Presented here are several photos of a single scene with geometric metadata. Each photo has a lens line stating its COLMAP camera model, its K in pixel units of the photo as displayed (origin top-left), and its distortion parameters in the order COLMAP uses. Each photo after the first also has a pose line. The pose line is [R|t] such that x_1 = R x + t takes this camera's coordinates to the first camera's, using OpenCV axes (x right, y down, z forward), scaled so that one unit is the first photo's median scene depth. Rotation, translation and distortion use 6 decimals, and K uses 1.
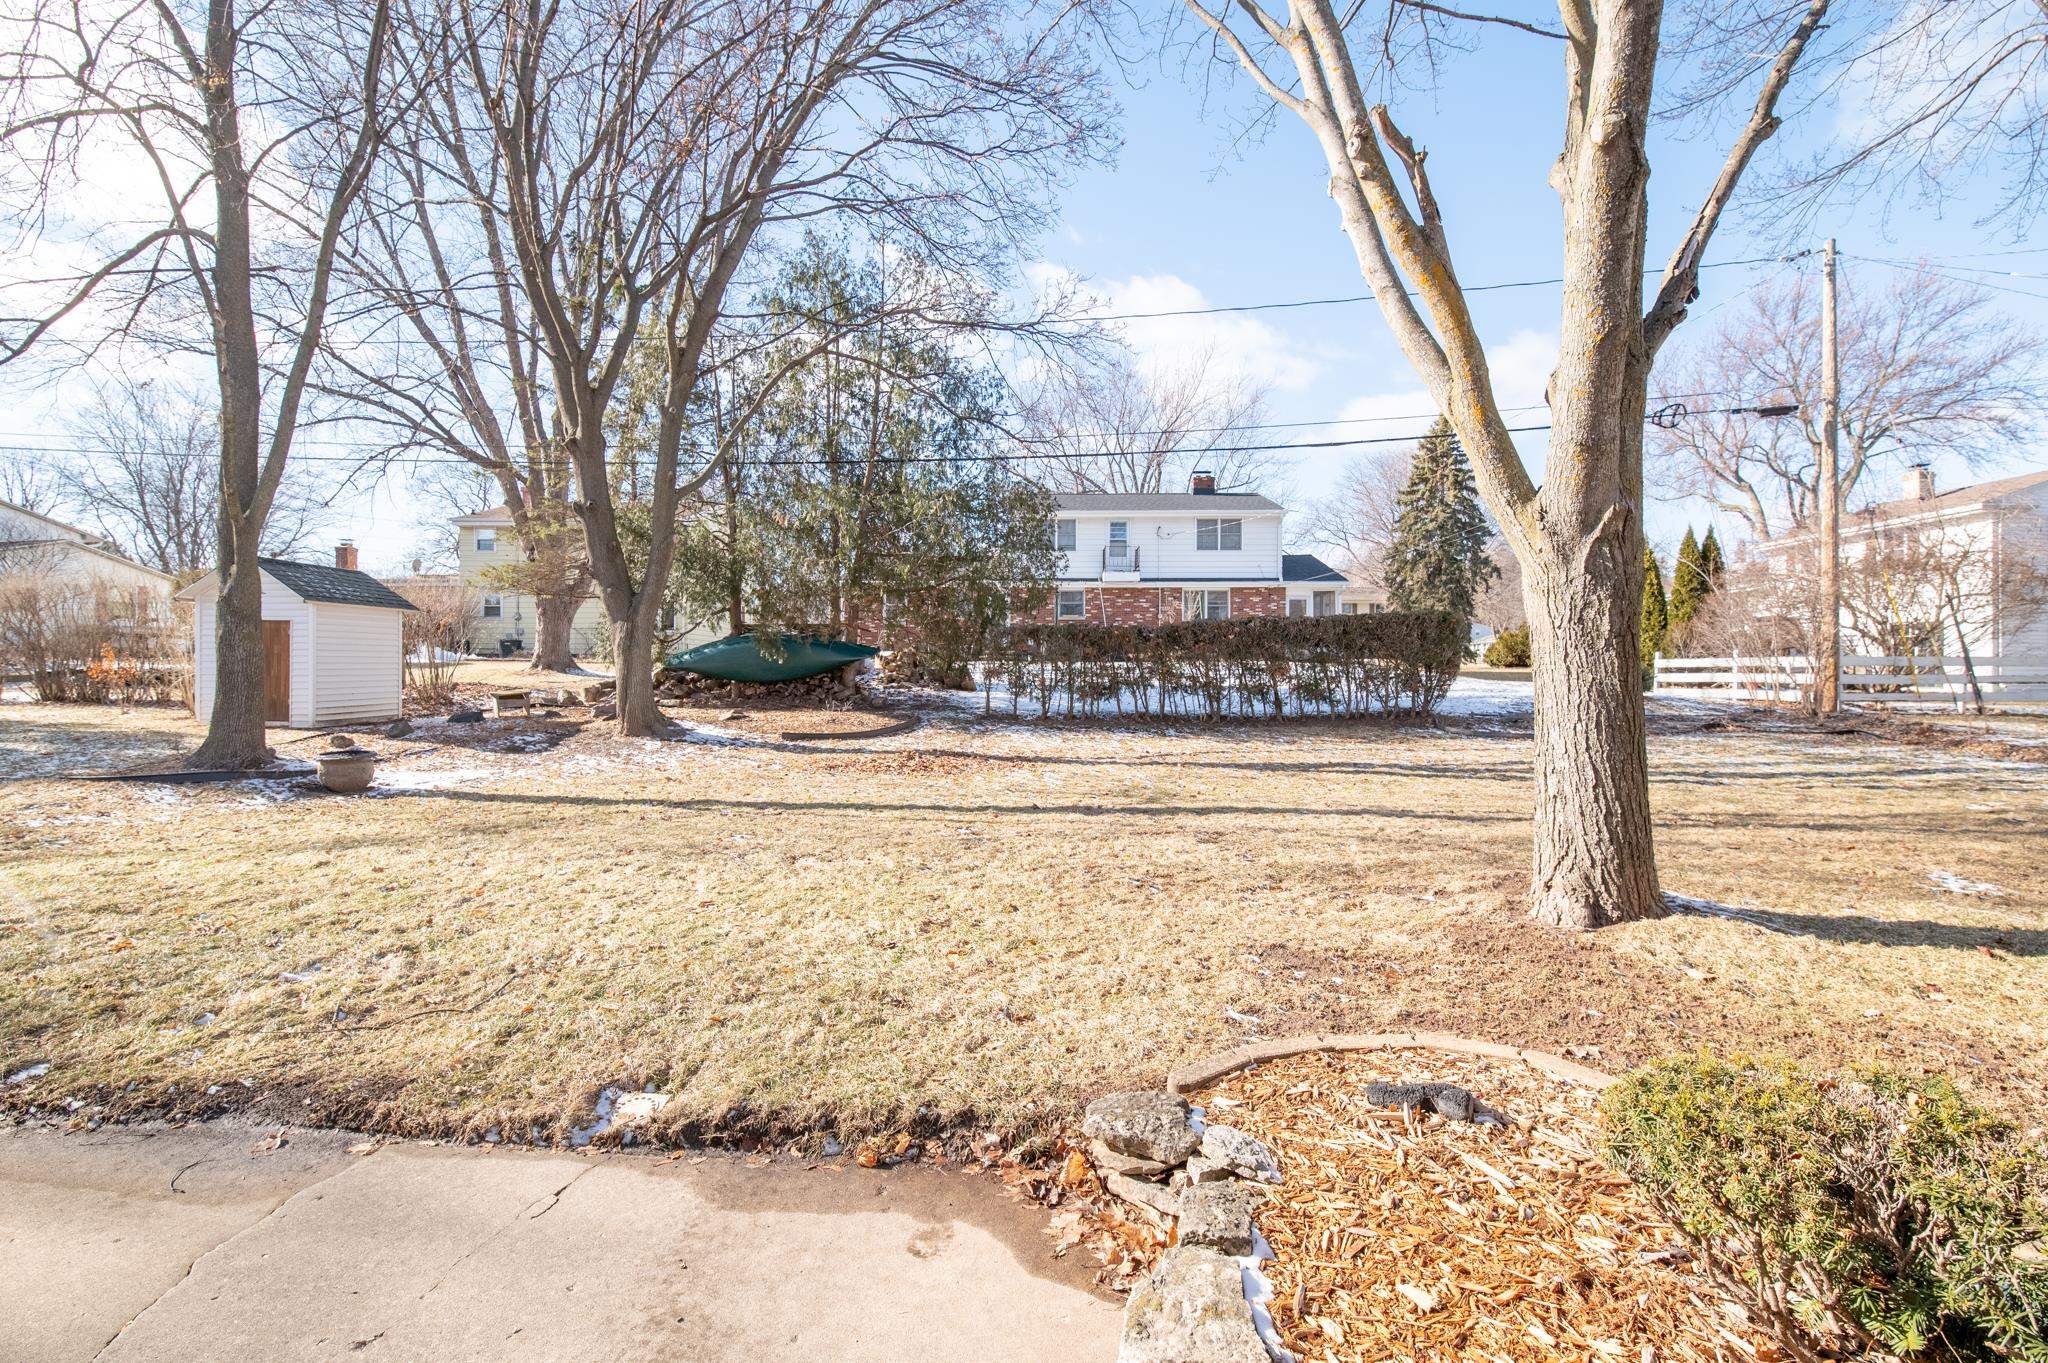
lens RADIAL K [[884.1, 0, 1028.9], [0, 884.1, 681.3], [0, 0, 1]] dist [-0.007636, -0.005704]
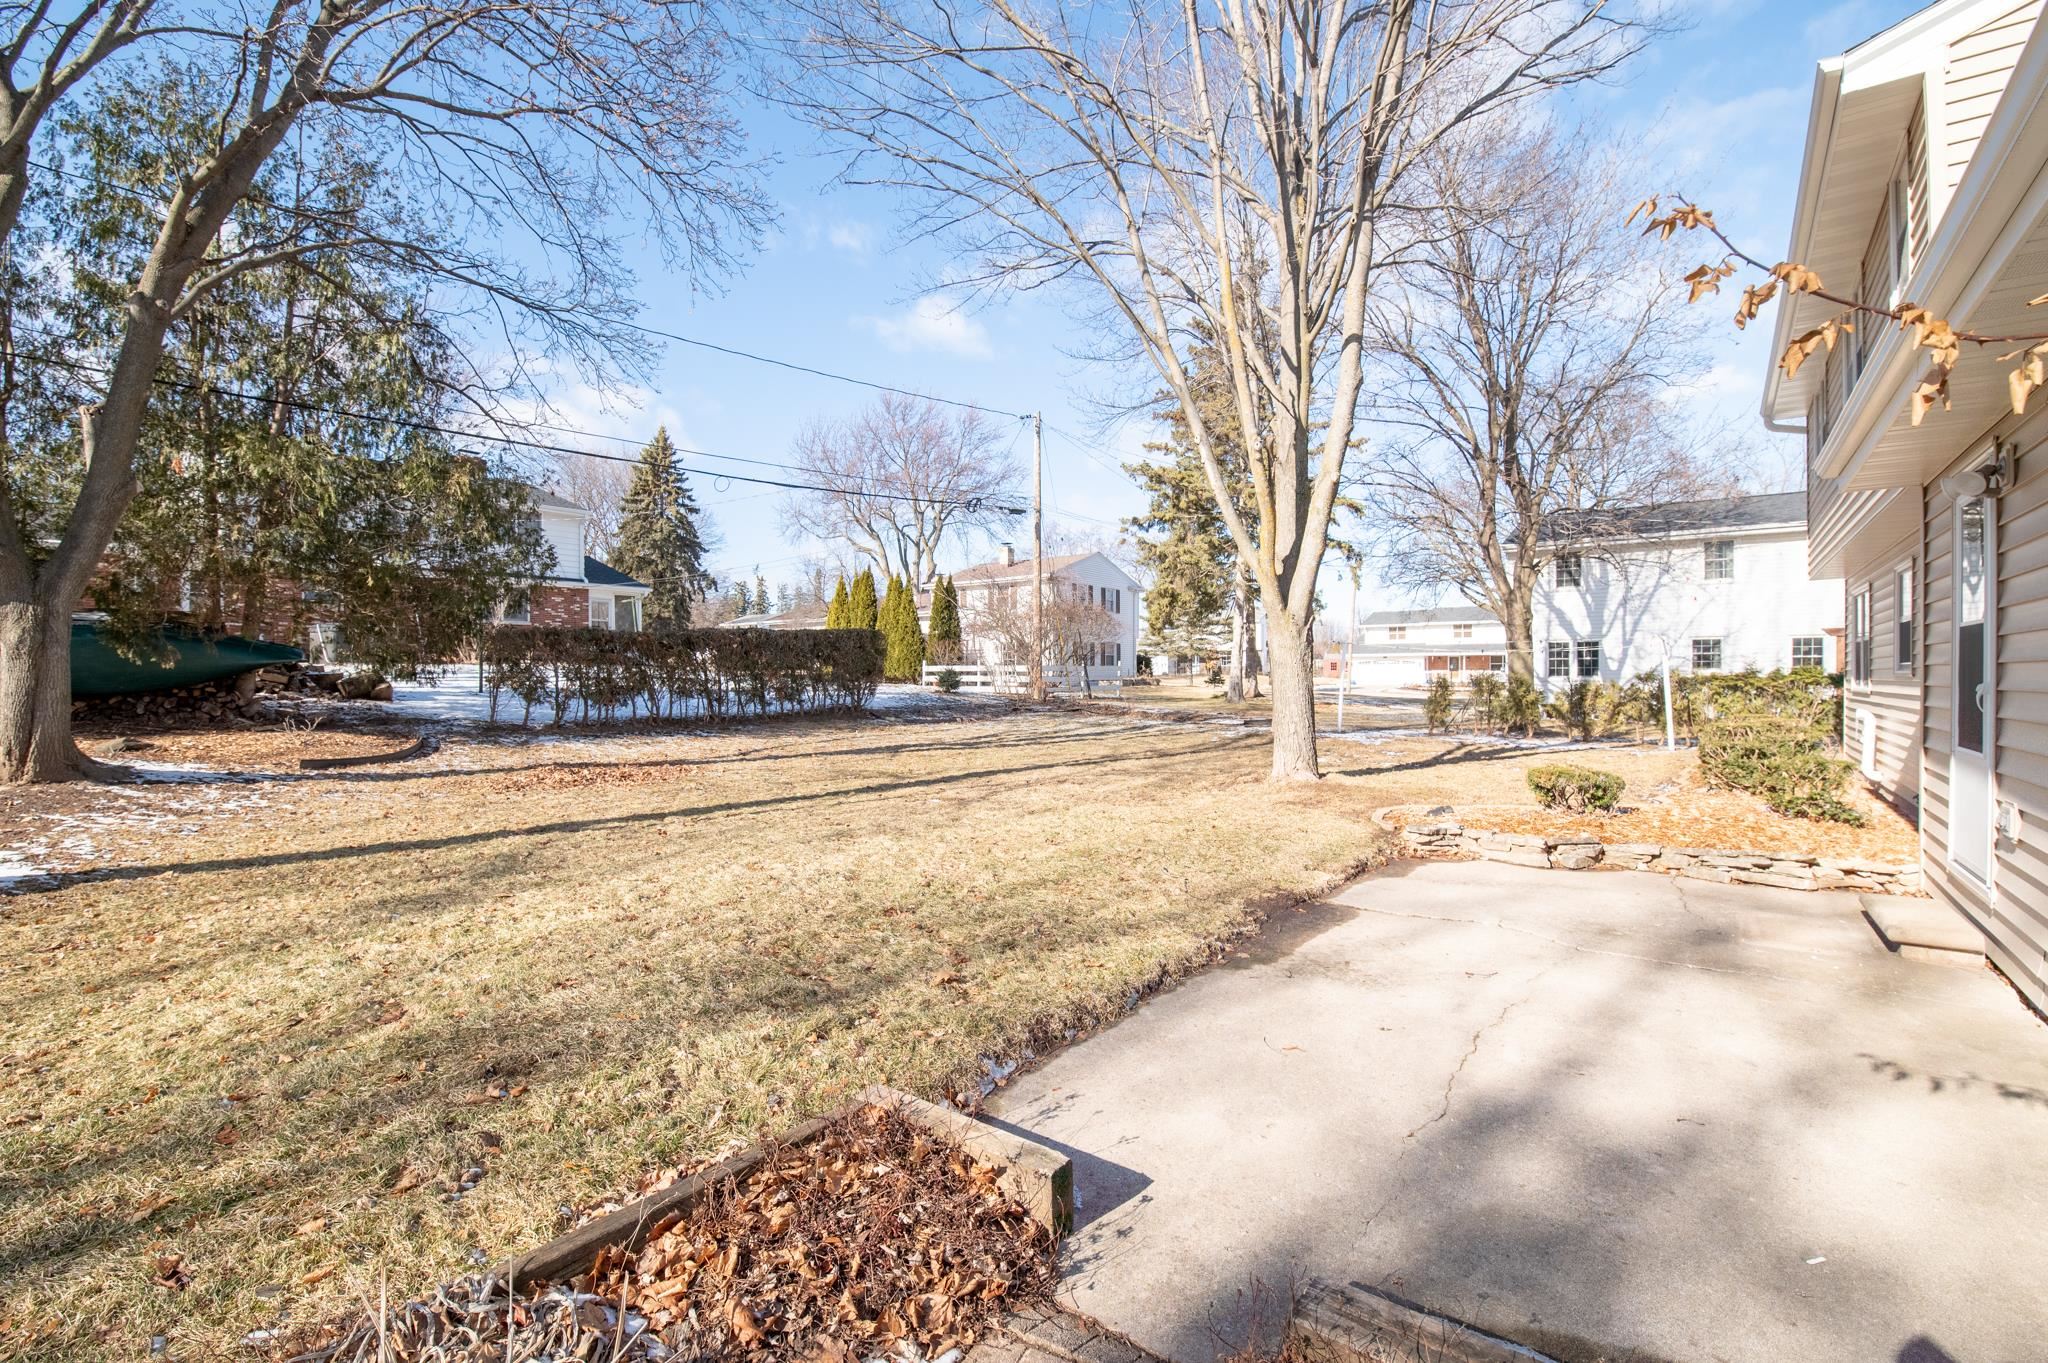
lens RADIAL K [[884.1, 0, 1030.9], [0, 884.1, 678.3], [0, 0, 1]] dist [-0.007636, -0.005704]
pose [[0.588287, -0.005390, 0.808634, -0.440925], [0.008299, 0.999965, 0.000628, -0.006646], [-0.808609, 0.006341, 0.588312, 0.037881]]
